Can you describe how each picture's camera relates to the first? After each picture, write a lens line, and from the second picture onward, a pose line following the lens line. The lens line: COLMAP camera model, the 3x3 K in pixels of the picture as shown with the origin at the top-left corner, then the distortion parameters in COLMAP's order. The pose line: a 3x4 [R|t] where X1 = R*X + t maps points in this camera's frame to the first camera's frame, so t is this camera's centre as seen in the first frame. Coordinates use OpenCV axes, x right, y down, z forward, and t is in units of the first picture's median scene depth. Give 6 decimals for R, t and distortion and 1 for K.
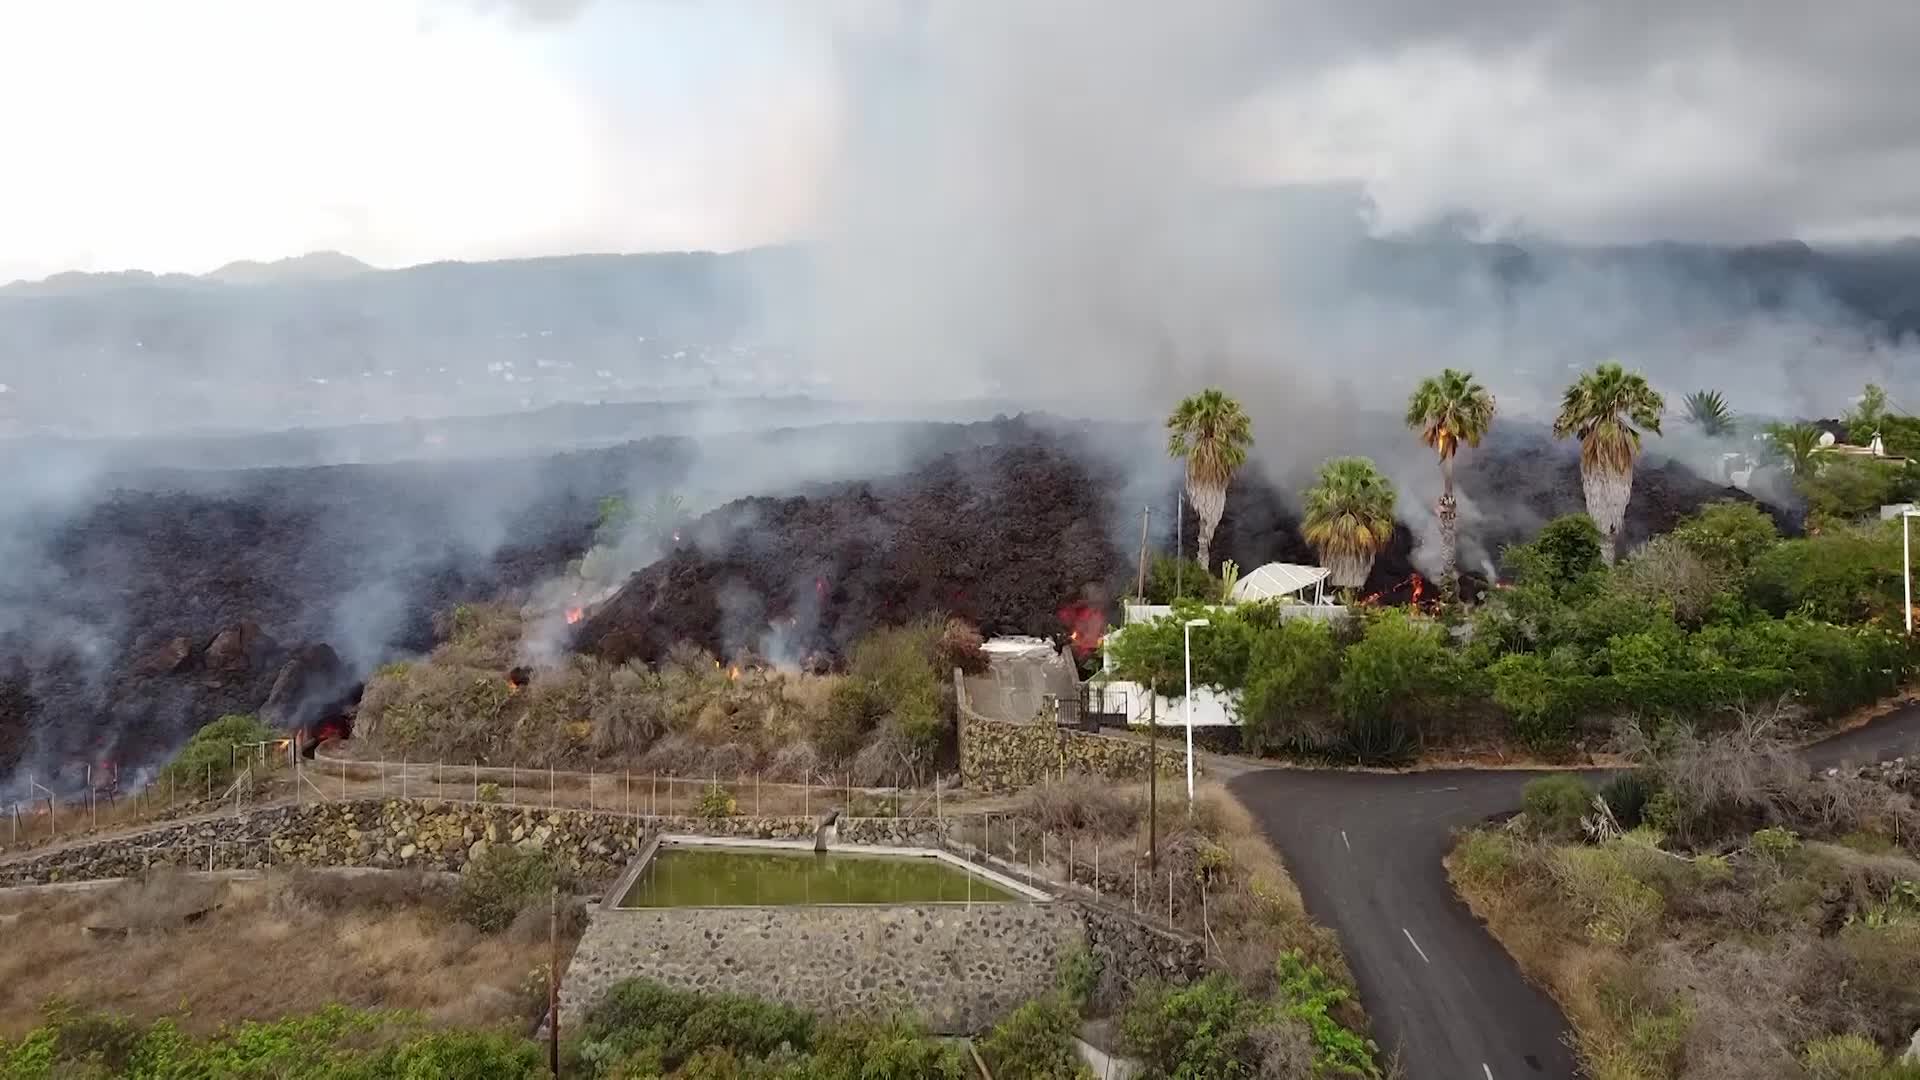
lens RADIAL K [[1530.7, 0, 960.0], [0, 1530.7, 540.0], [0, 0, 1]] dist [0.004129, -0.016009]
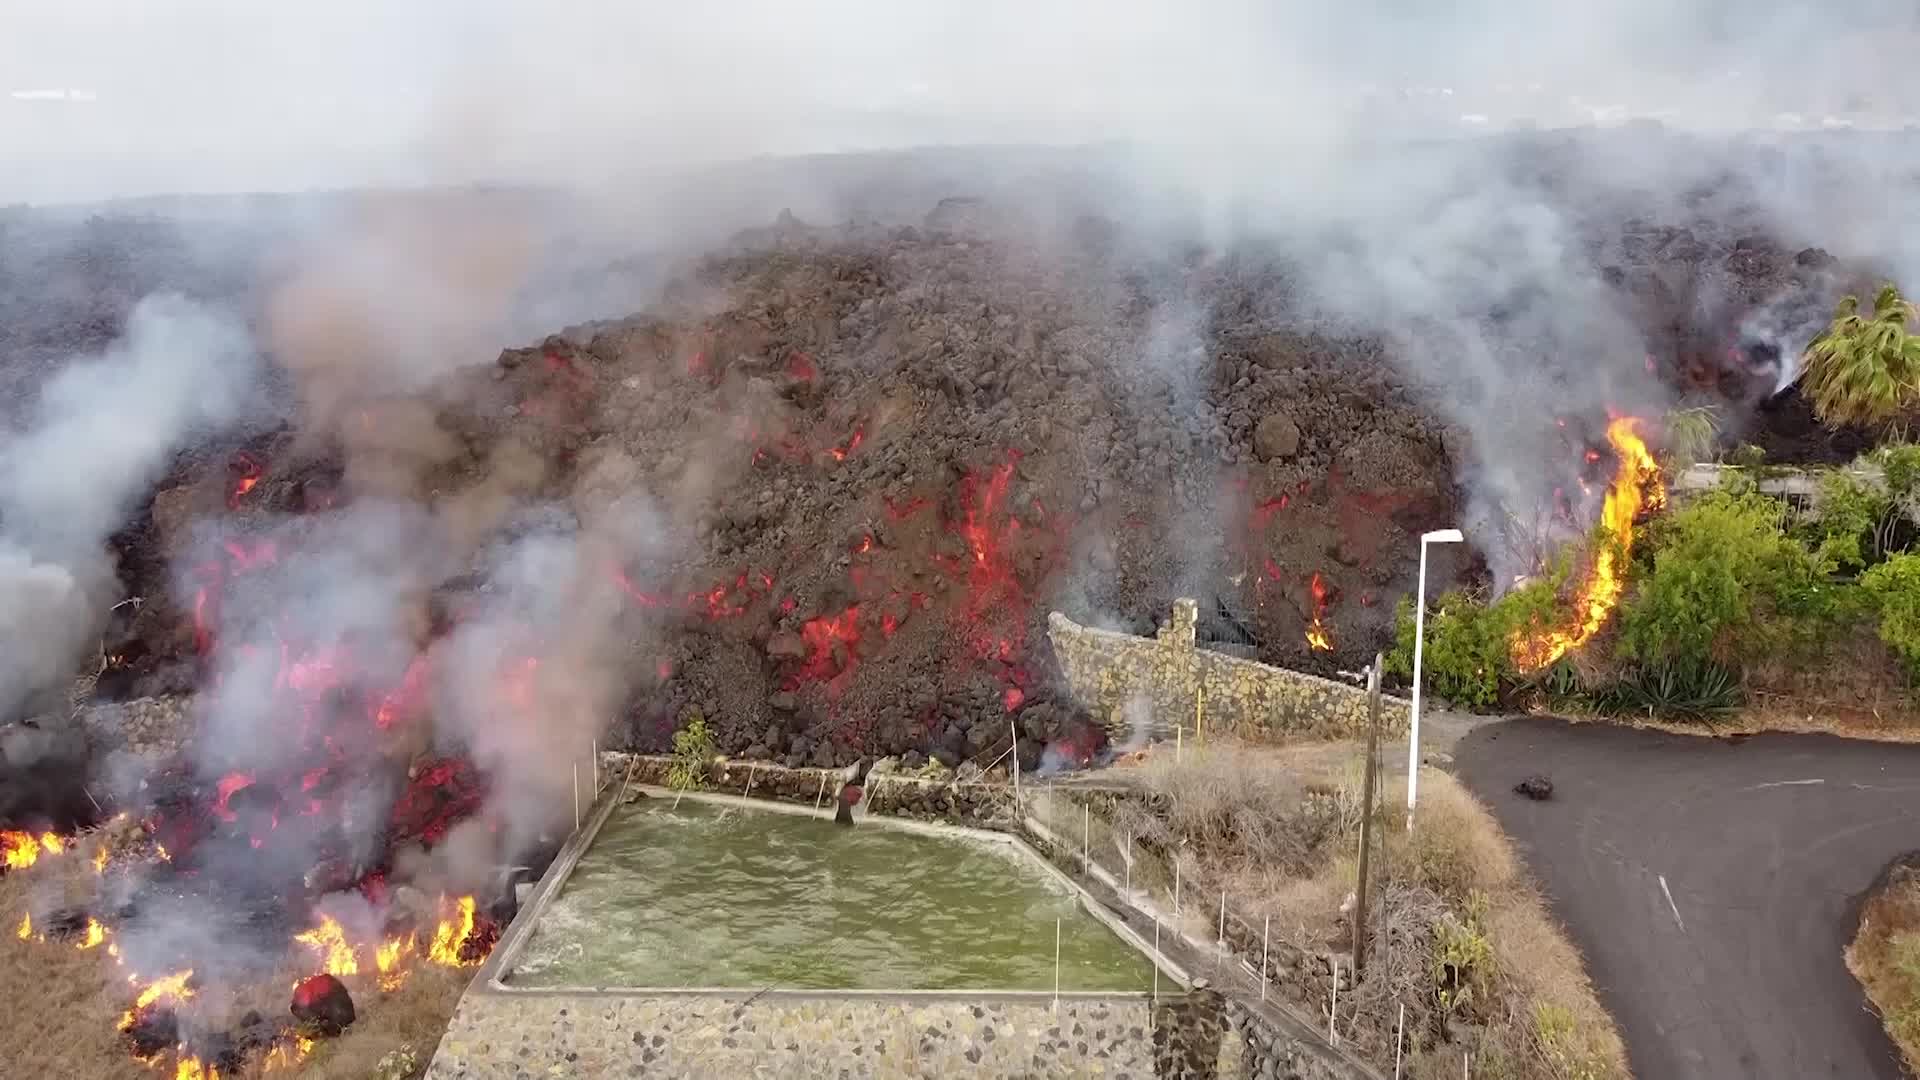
lens RADIAL K [[1530.7, 0, 960.0], [0, 1530.7, 540.0], [0, 0, 1]] dist [0.004129, -0.016009]
pose [[0.997757, 0.021288, -0.063471, 0.002571], [-0.009353, 0.983123, 0.182709, -0.059264], [0.066289, -0.181706, 0.981116, 0.423433]]
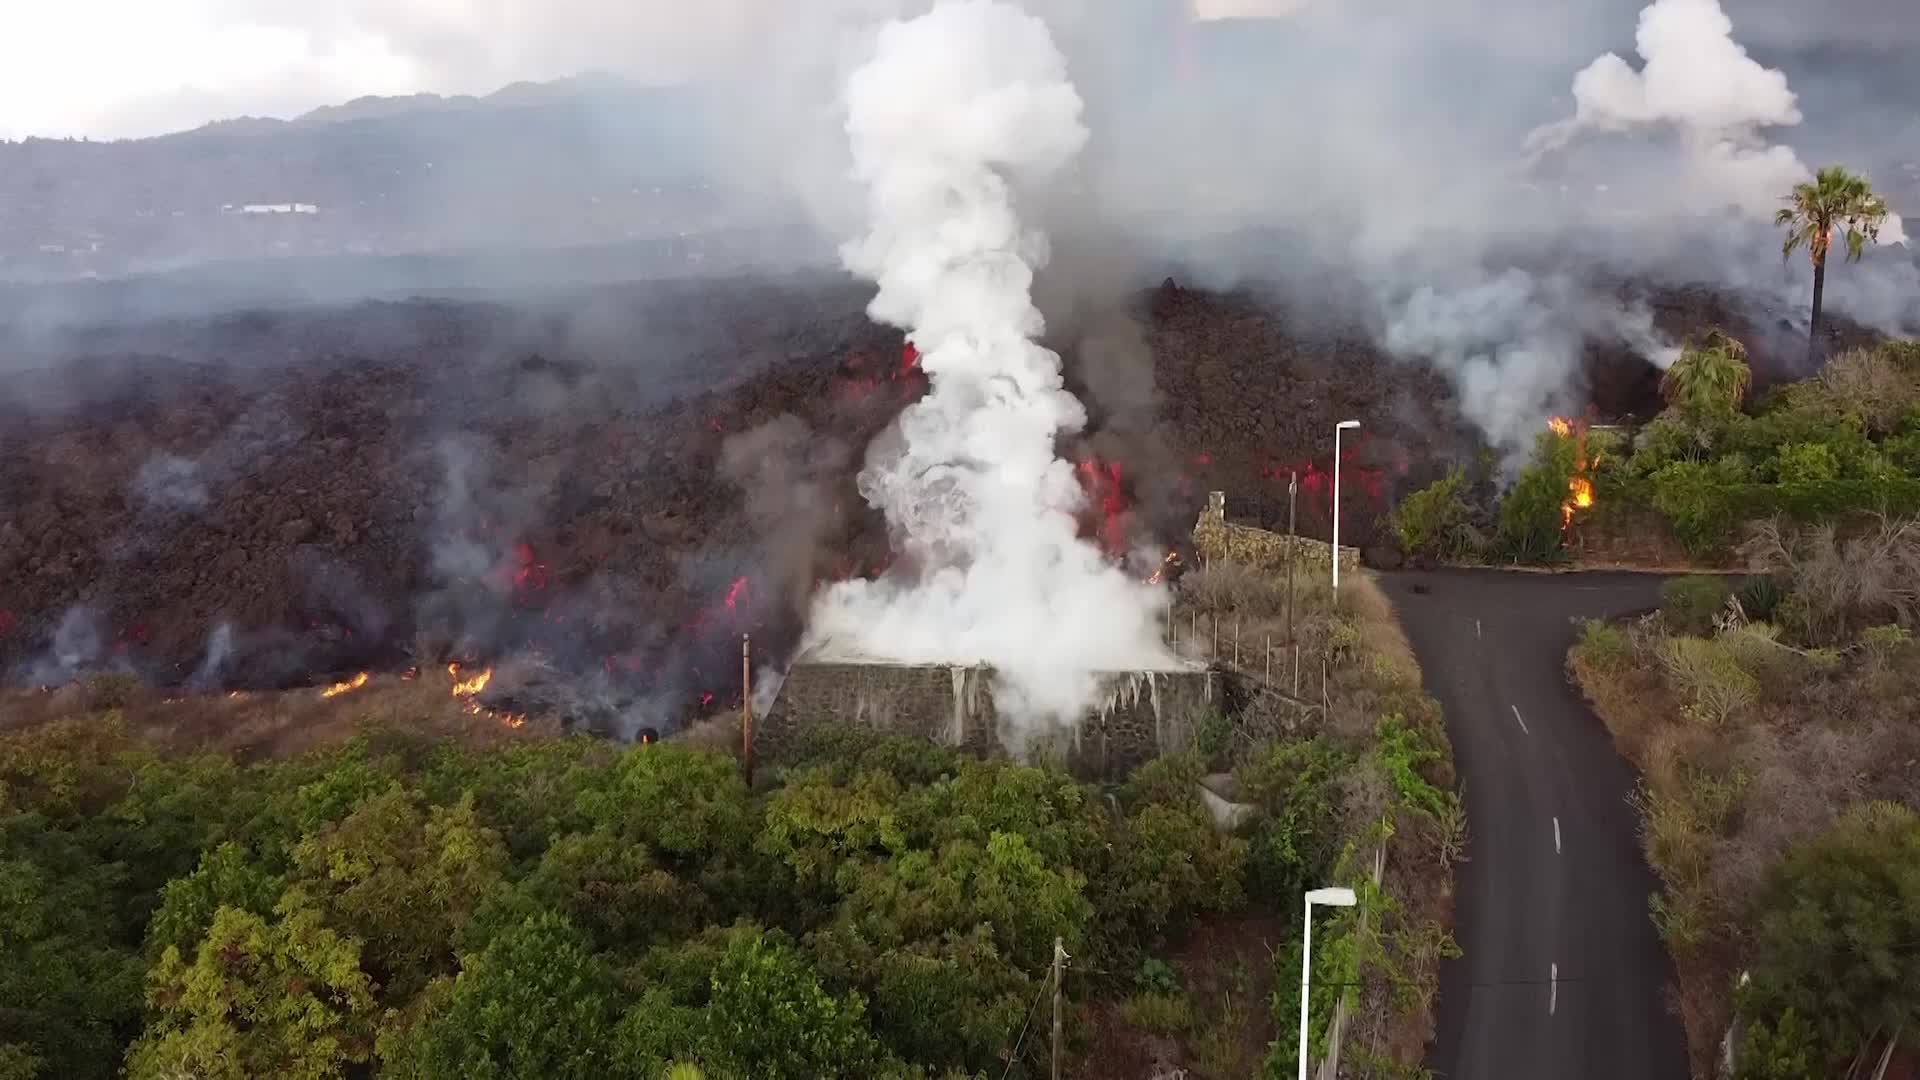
lens RADIAL K [[1530.7, 0, 960.0], [0, 1530.7, 540.0], [0, 0, 1]] dist [0.004129, -0.016009]
pose [[0.986065, 0.026150, -0.164291, 0.073195], [-0.006423, 0.992817, 0.119471, 0.010097], [0.166235, -0.116751, 0.979150, -0.101749]]
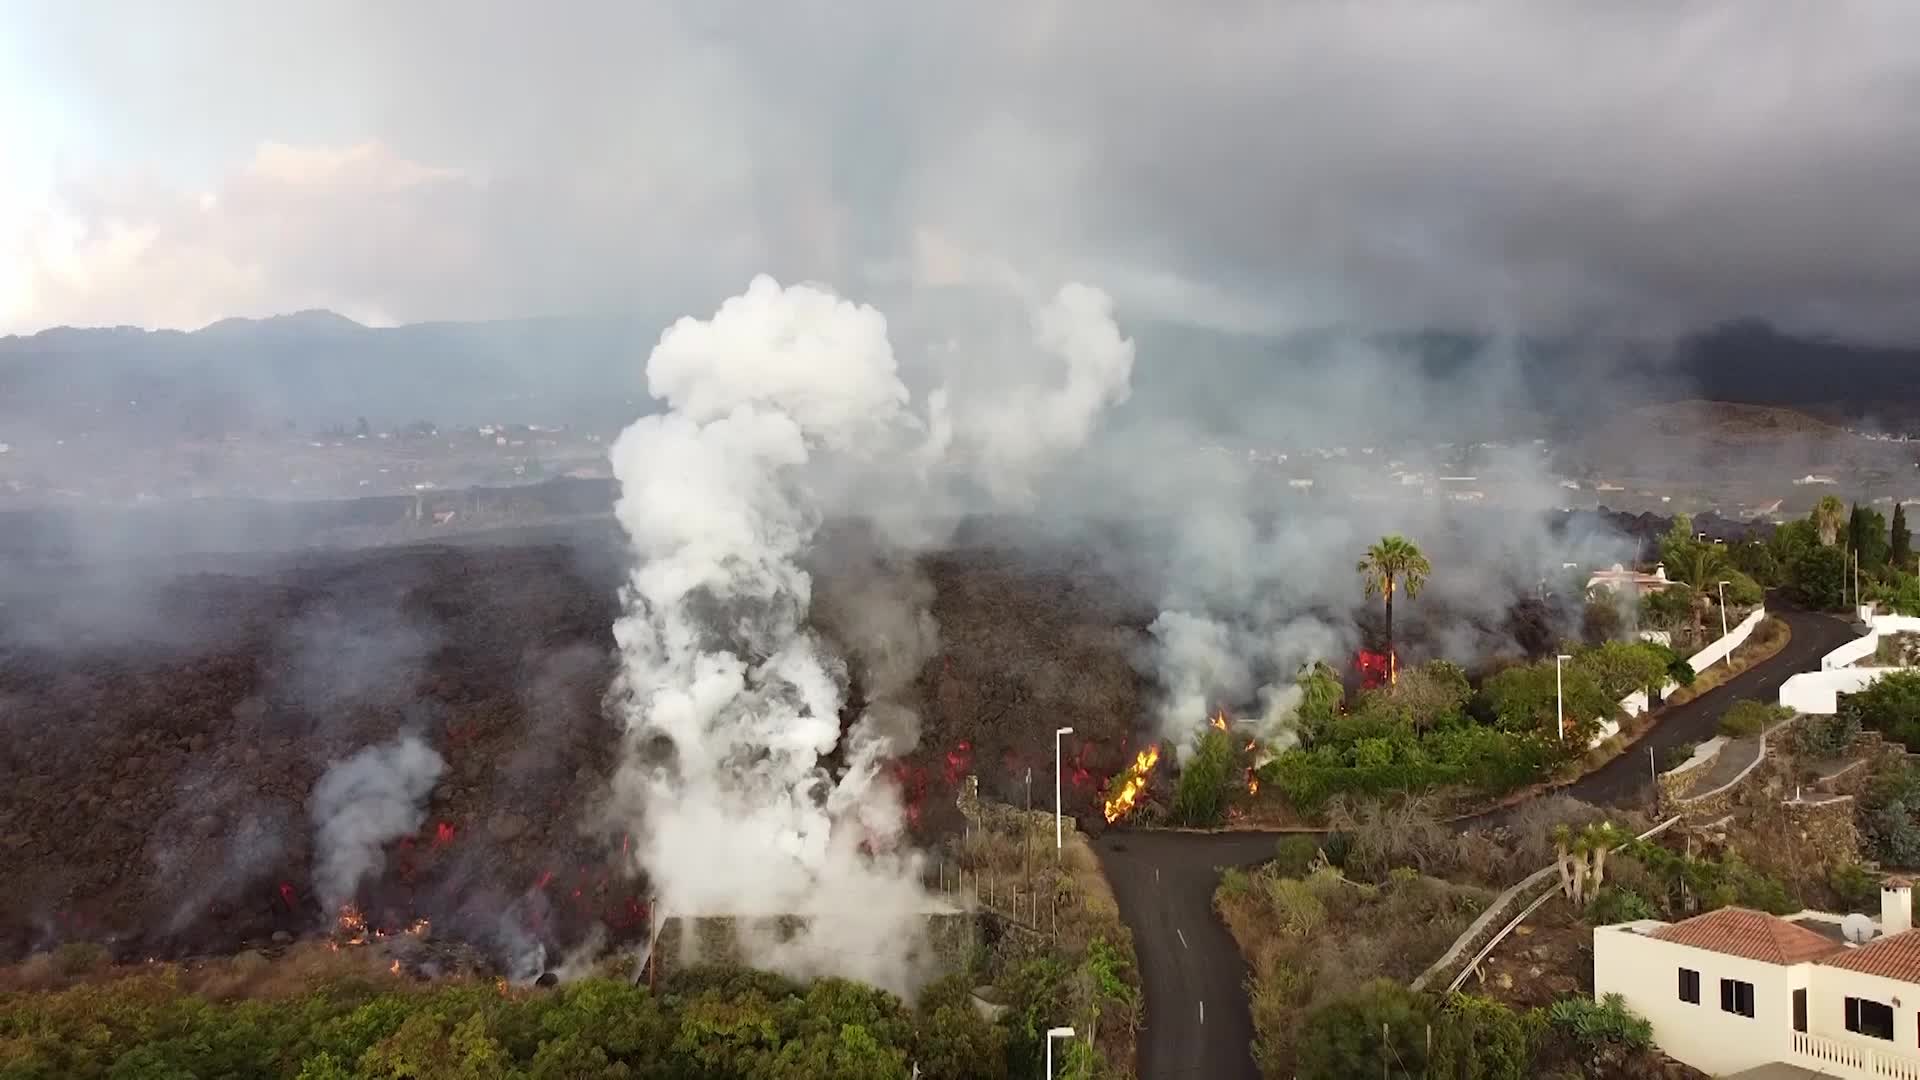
lens RADIAL K [[1537.9, 0, 960.0], [0, 1537.9, 540.0], [0, 0, 1]] dist [-0.002122, -0.005643]
pose [[0.999888, 0.010431, 0.010690, 0.037344], [-0.010007, 0.999188, -0.039030, -0.081064], [-0.011089, 0.038919, 0.999181, -0.570850]]
